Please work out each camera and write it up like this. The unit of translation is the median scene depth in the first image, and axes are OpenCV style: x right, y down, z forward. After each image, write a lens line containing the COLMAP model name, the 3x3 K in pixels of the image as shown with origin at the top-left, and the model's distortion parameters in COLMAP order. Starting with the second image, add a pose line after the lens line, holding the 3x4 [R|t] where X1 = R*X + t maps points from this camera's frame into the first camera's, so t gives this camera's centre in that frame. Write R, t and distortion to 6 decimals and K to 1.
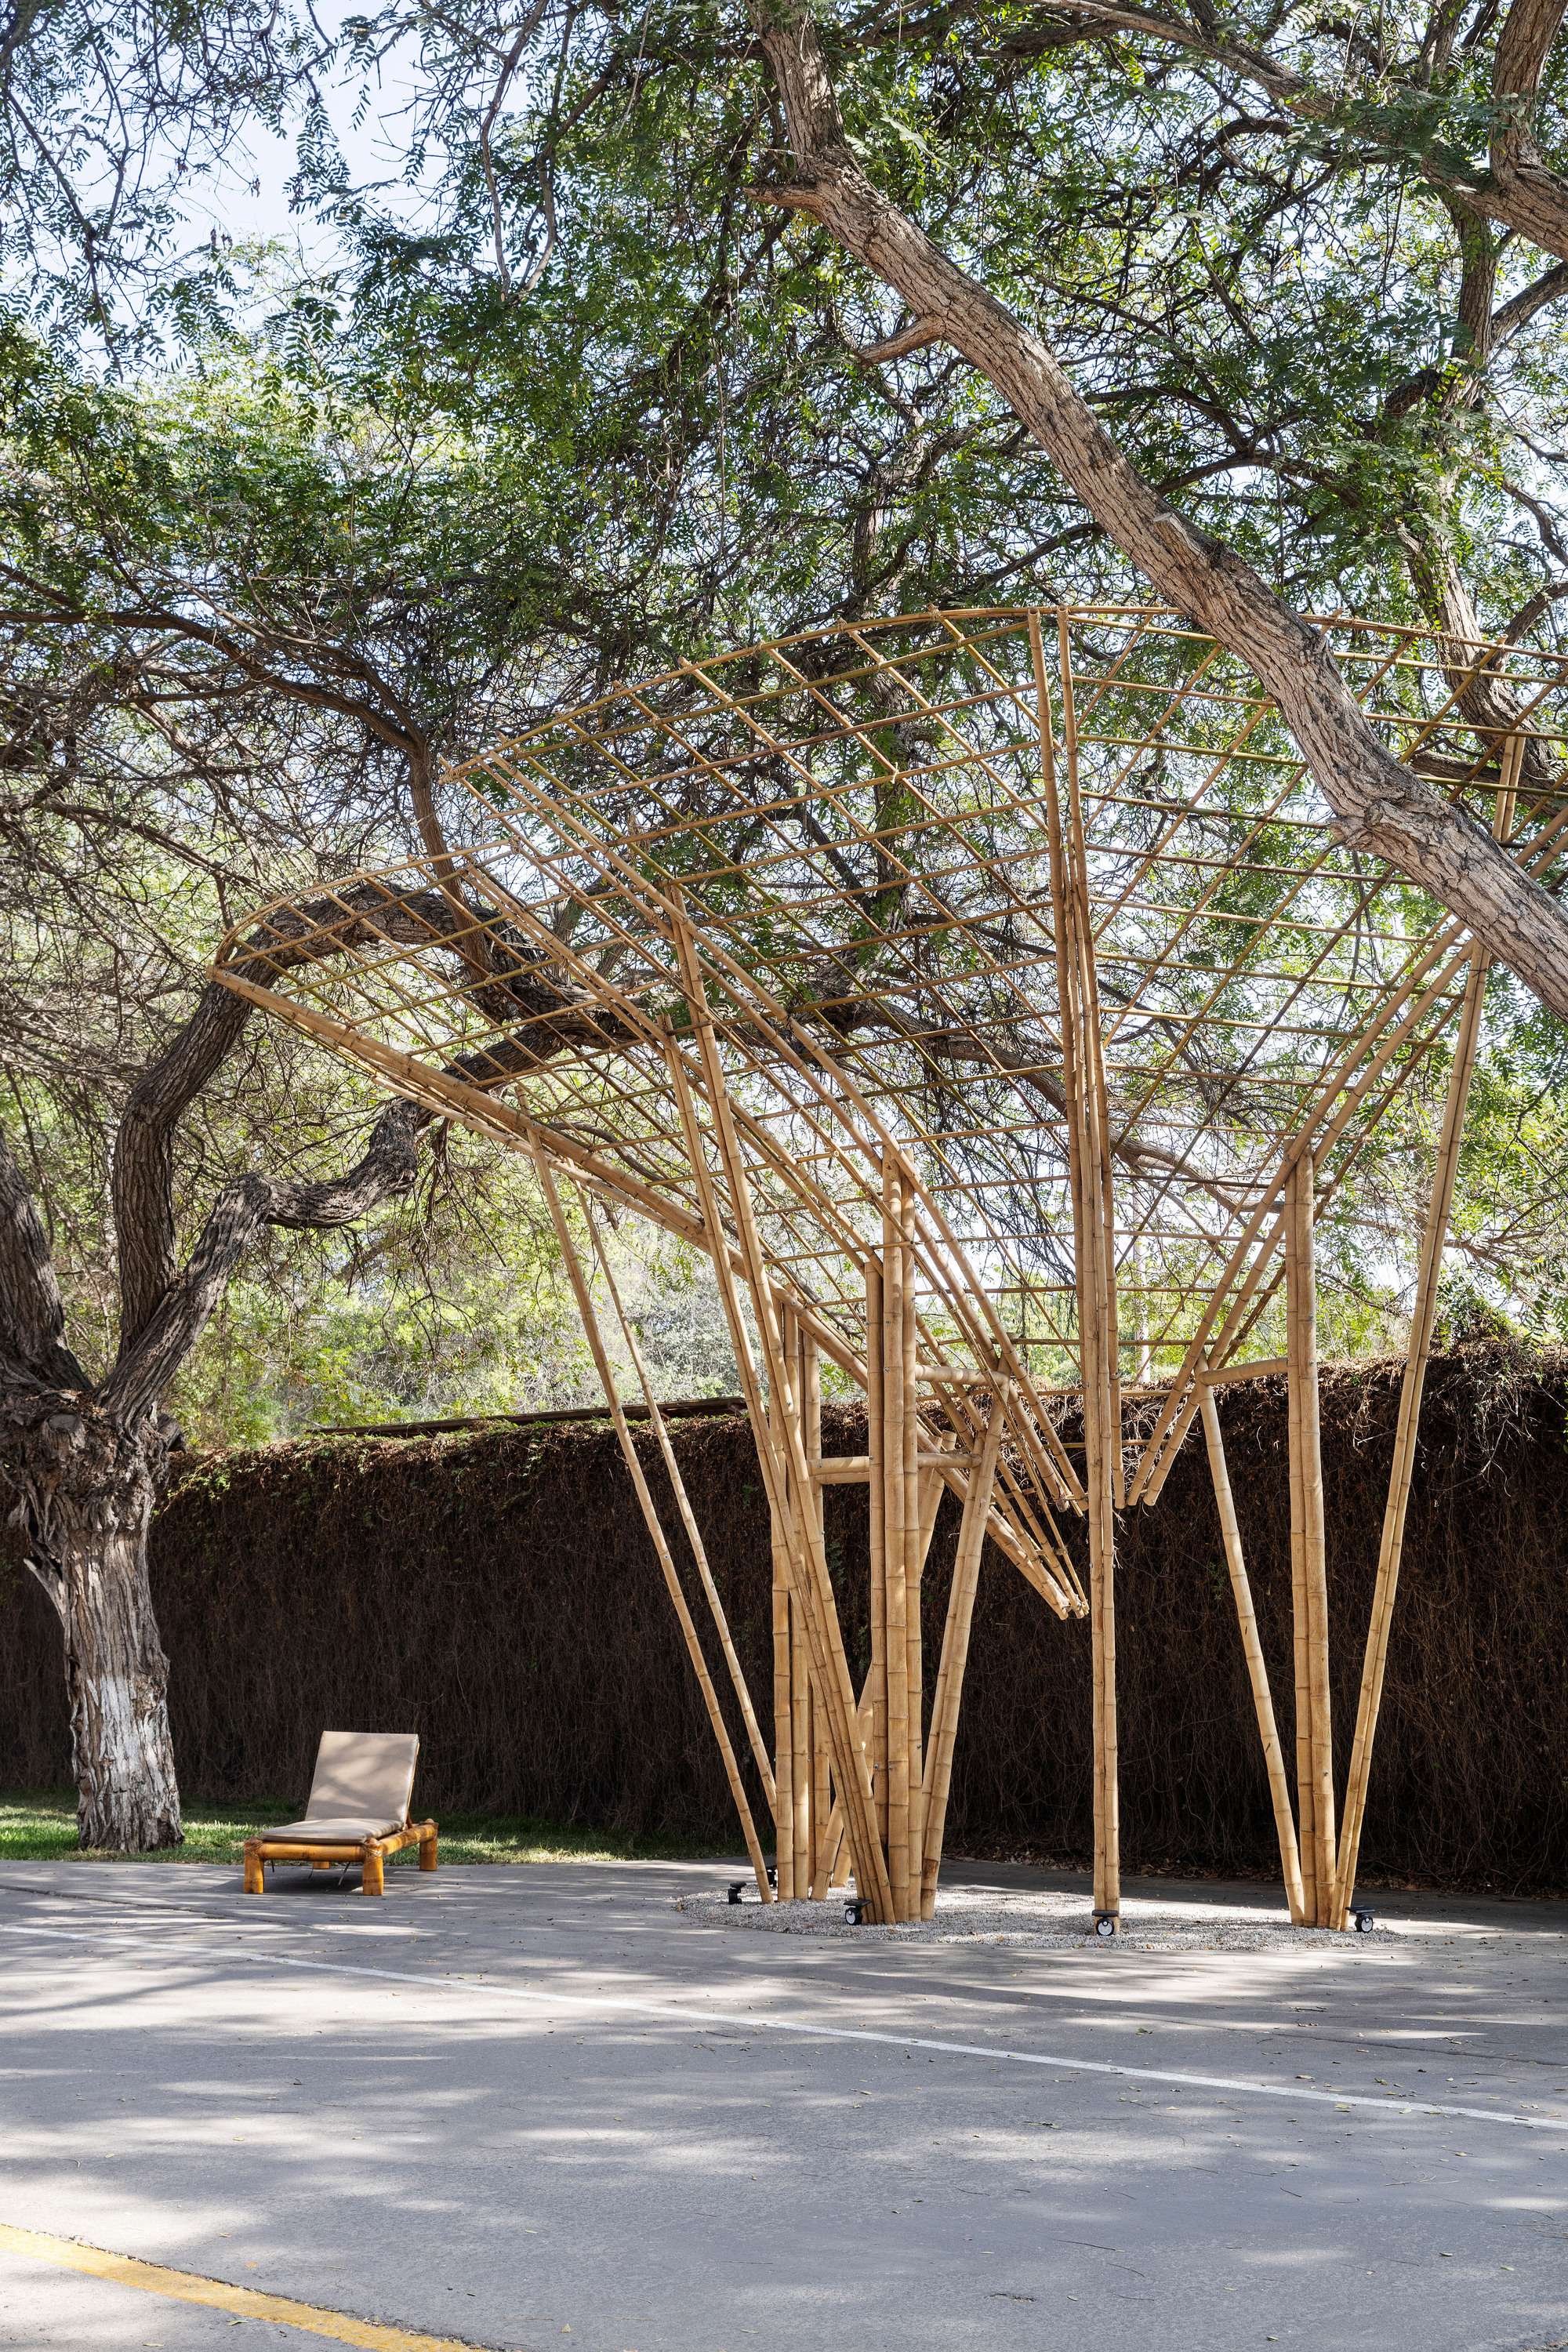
lens RADIAL K [[2964.7, 0, 784.0], [0, 2964.7, 1176.0], [0, 0, 1]] dist [0.018925, -0.063109]
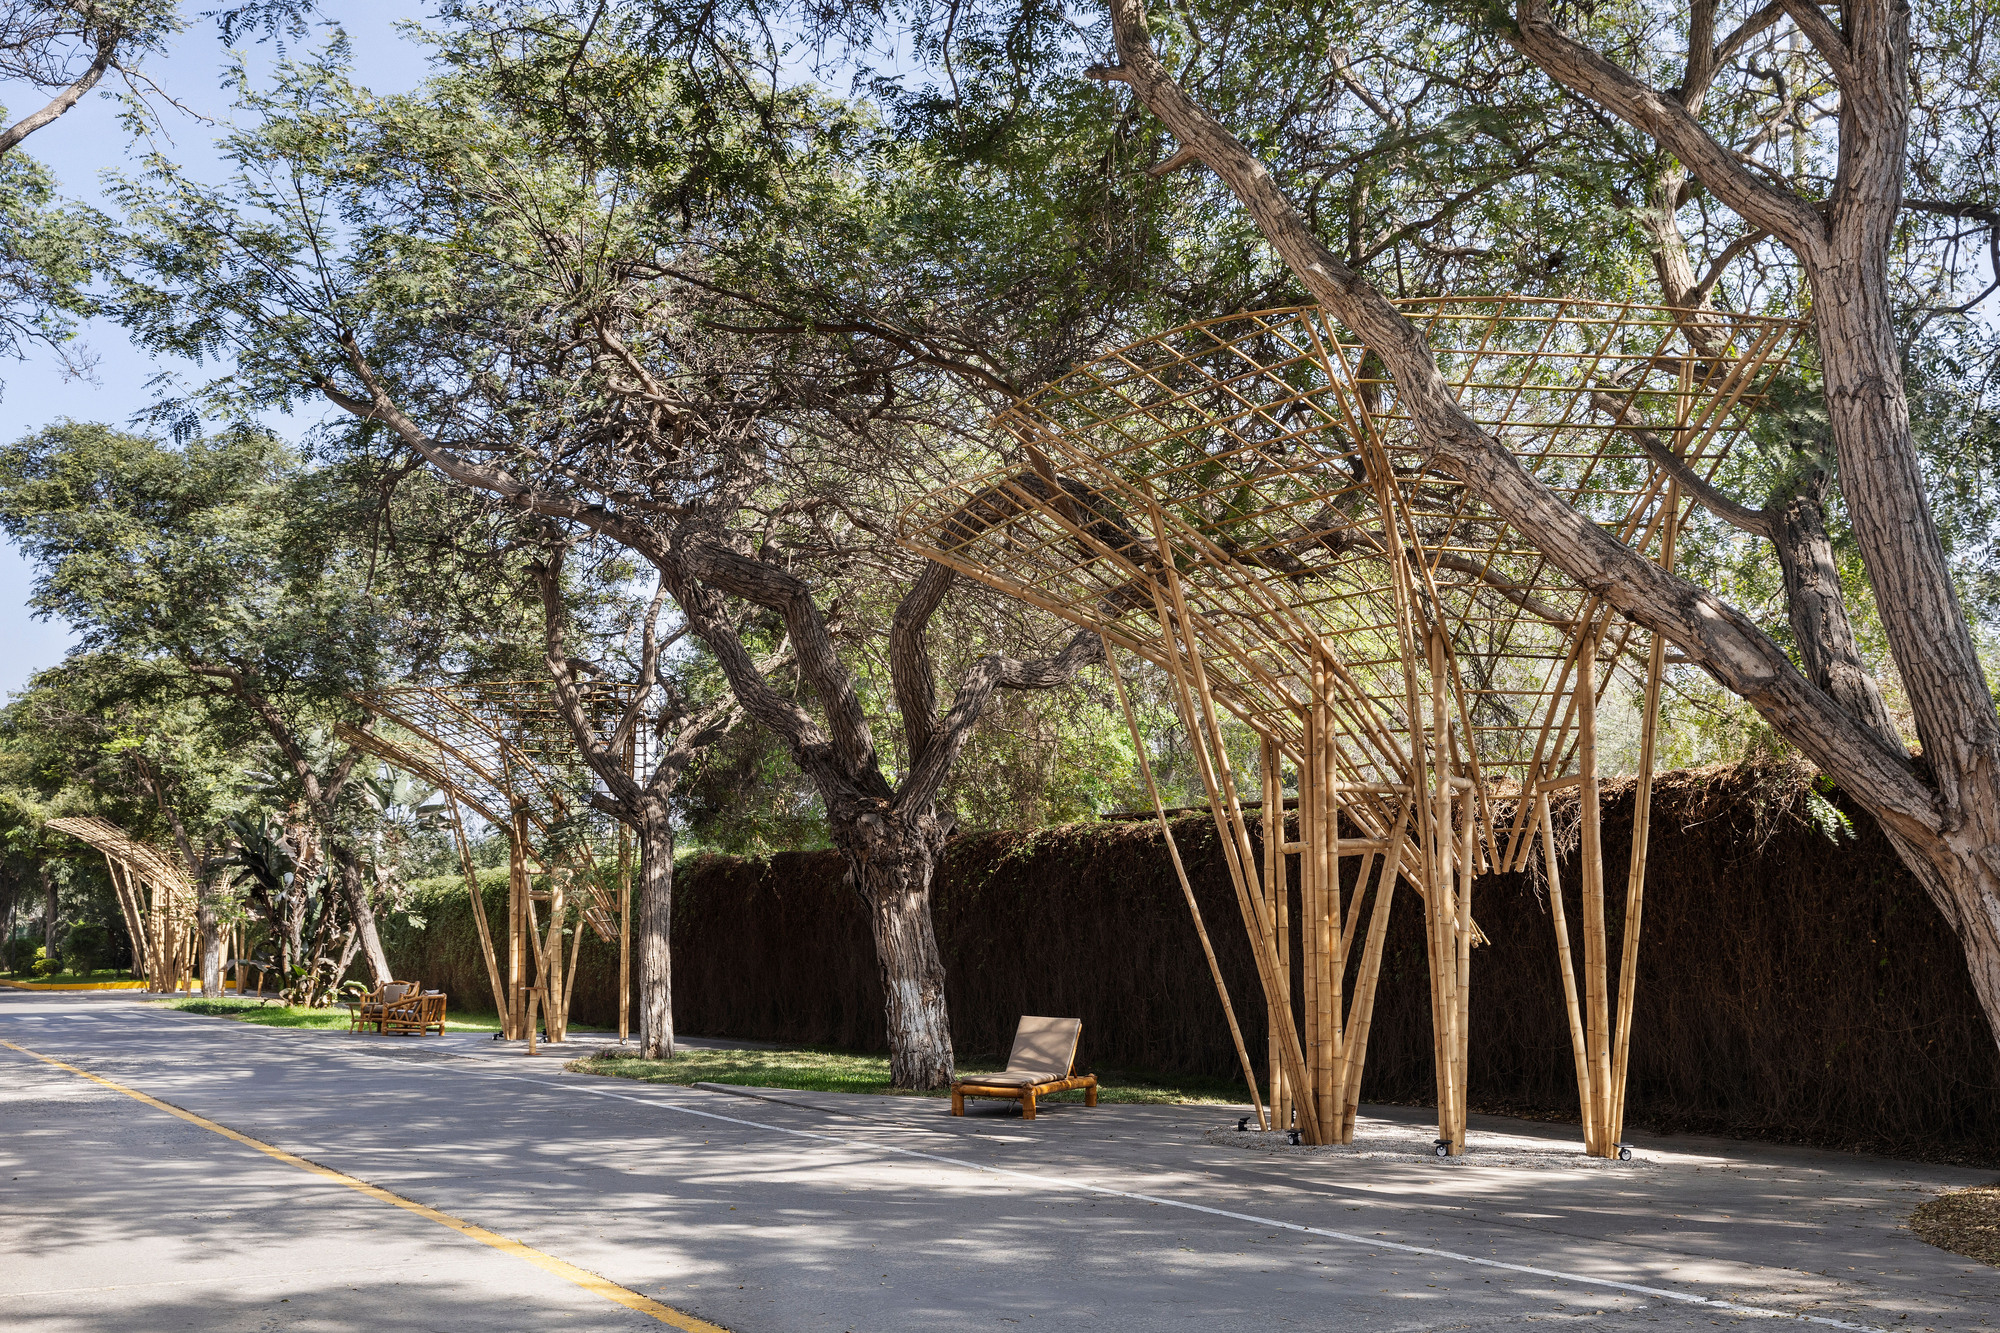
lens RADIAL K [[2224.2, 0, 1000.0], [0, 2224.2, 666.5], [0, 0, 1]] dist [0.015425, 0.009500]
pose [[0.957308, -0.029170, -0.287593, 0.203900], [0.036635, 0.999116, 0.020609, -0.024407], [0.286737, -0.030265, 0.957531, -0.138872]]
